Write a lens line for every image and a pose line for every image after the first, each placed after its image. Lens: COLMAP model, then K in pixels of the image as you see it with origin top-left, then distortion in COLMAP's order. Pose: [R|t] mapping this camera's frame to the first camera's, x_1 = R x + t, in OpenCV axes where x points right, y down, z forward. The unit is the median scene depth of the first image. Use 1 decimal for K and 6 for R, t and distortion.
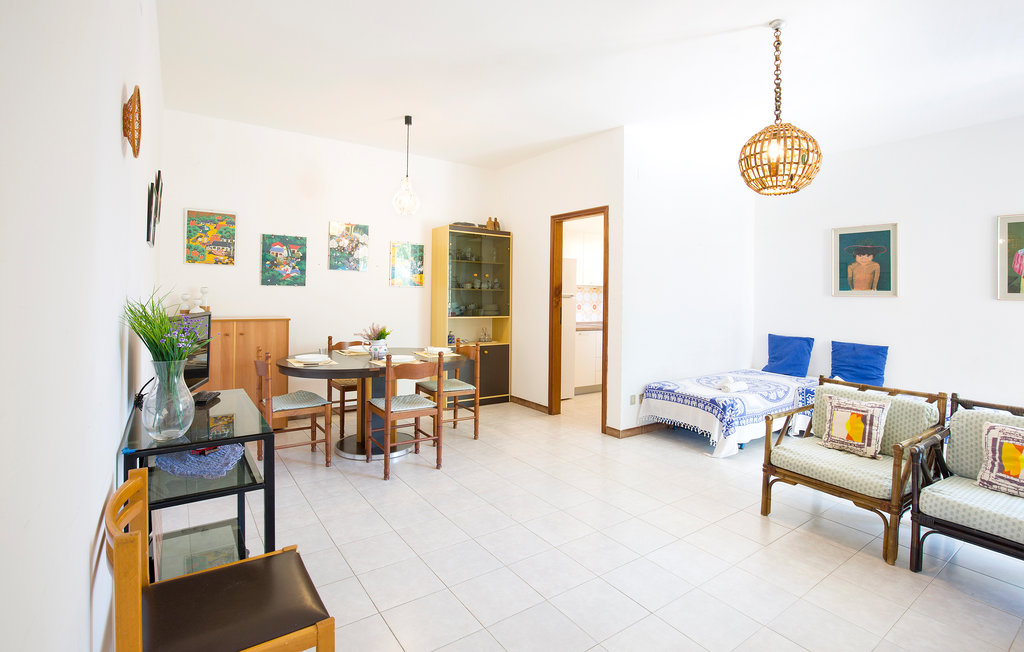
lens RADIAL K [[477.9, 0, 512.7], [0, 477.9, 298.2], [0, 0, 1]] dist [-0.002707, 0.000181]
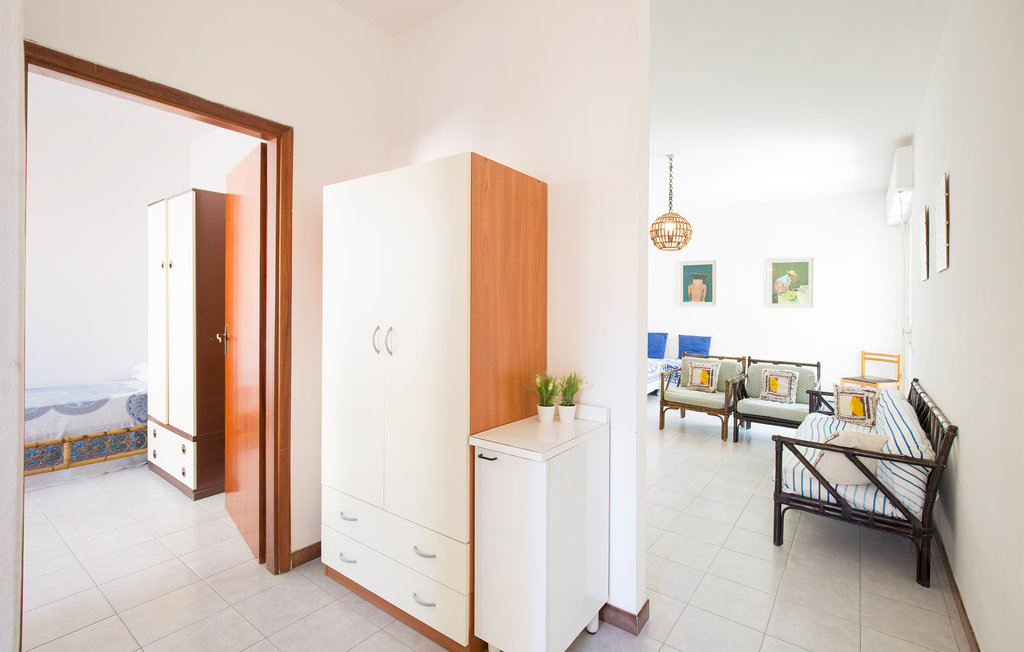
lens RADIAL K [[470.2, 0, 514.0], [0, 470.2, 313.1], [0, 0, 1]] dist [0.068204, 0.000007]
pose [[0.952075, -0.008425, 0.305749, -0.544124], [0.004325, 0.999891, 0.014083, -0.006346], [-0.305834, -0.012085, 0.952008, -0.523708]]
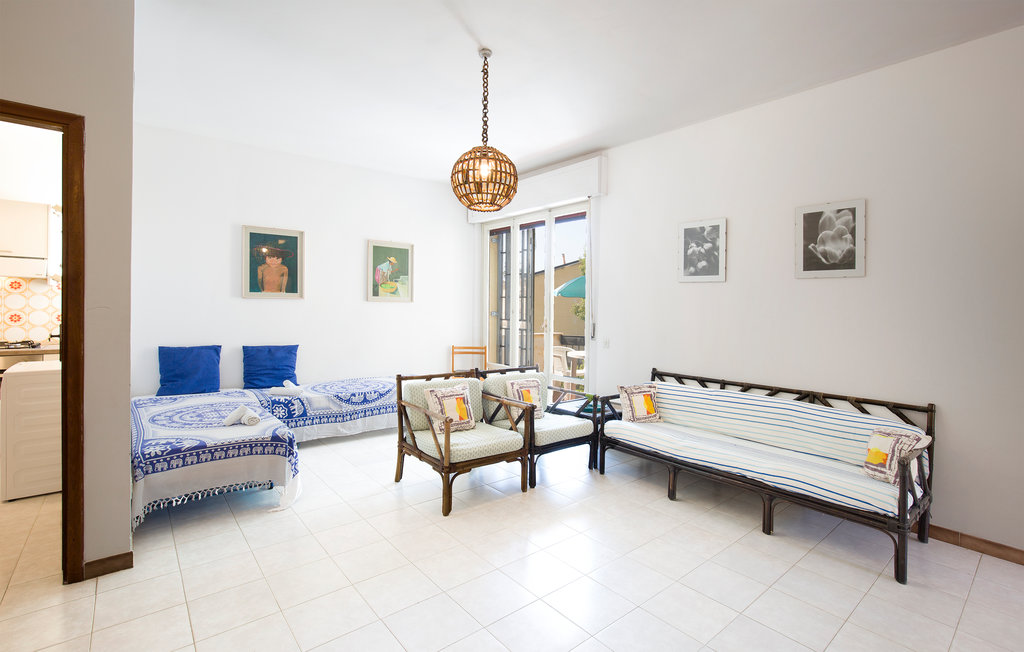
lens RADIAL K [[477.9, 0, 512.7], [0, 477.9, 298.2], [0, 0, 1]] dist [-0.002707, 0.000181]
pose [[-0.060844, -0.004724, 0.998136, -0.518110], [-0.006815, 0.999967, 0.004317, -0.019823], [-0.998124, -0.006540, -0.060874, 0.946511]]
